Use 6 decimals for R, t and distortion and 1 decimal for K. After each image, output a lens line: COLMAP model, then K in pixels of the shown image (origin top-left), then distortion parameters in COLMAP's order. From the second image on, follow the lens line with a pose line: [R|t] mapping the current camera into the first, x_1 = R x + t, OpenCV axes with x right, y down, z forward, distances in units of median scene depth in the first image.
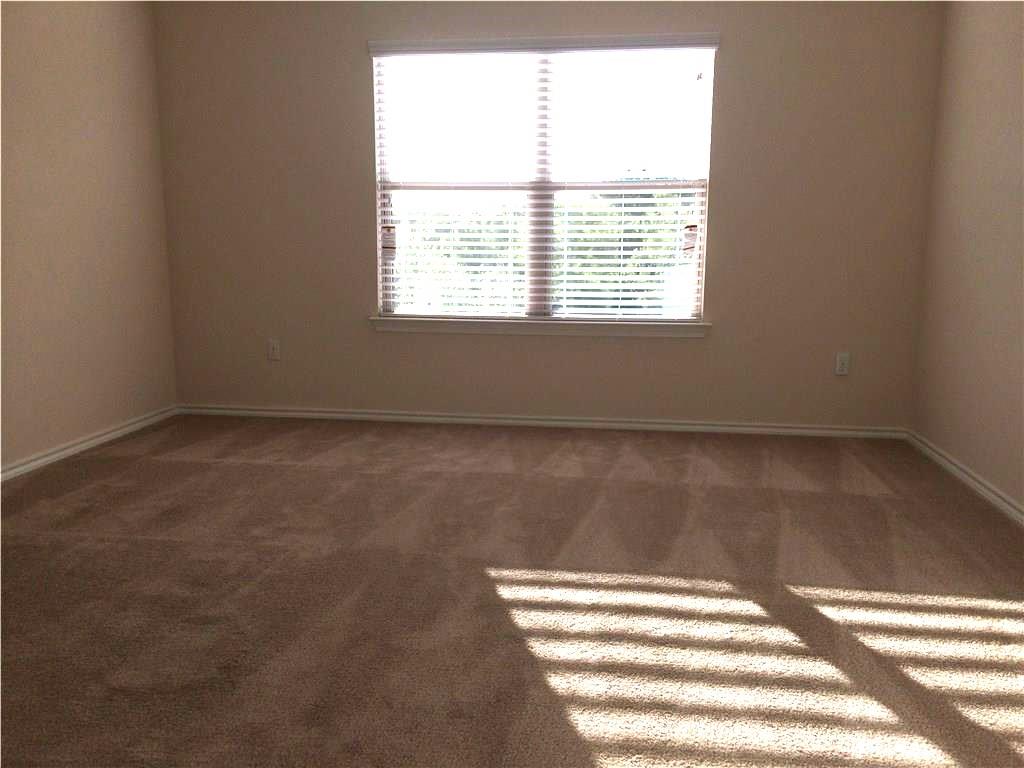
lens RADIAL K [[871.1, 0, 510.5], [0, 871.1, 381.3], [0, 0, 1]] dist [0.100122, -0.136595]
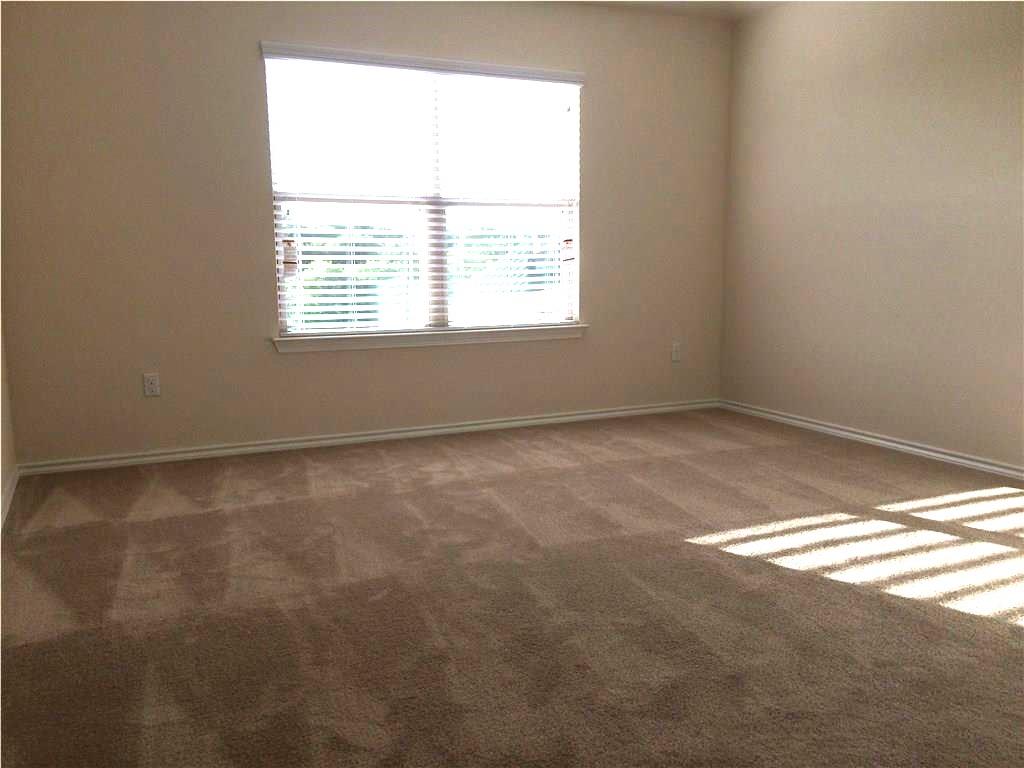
lens RADIAL K [[871.1, 0, 512.3], [0, 871.1, 385.4], [0, 0, 1]] dist [0.100122, -0.136595]
pose [[0.840154, -0.091858, 0.534512, -0.476759], [0.098911, 0.994975, 0.015521, -0.014283], [-0.533252, 0.039829, 0.845018, 0.090441]]
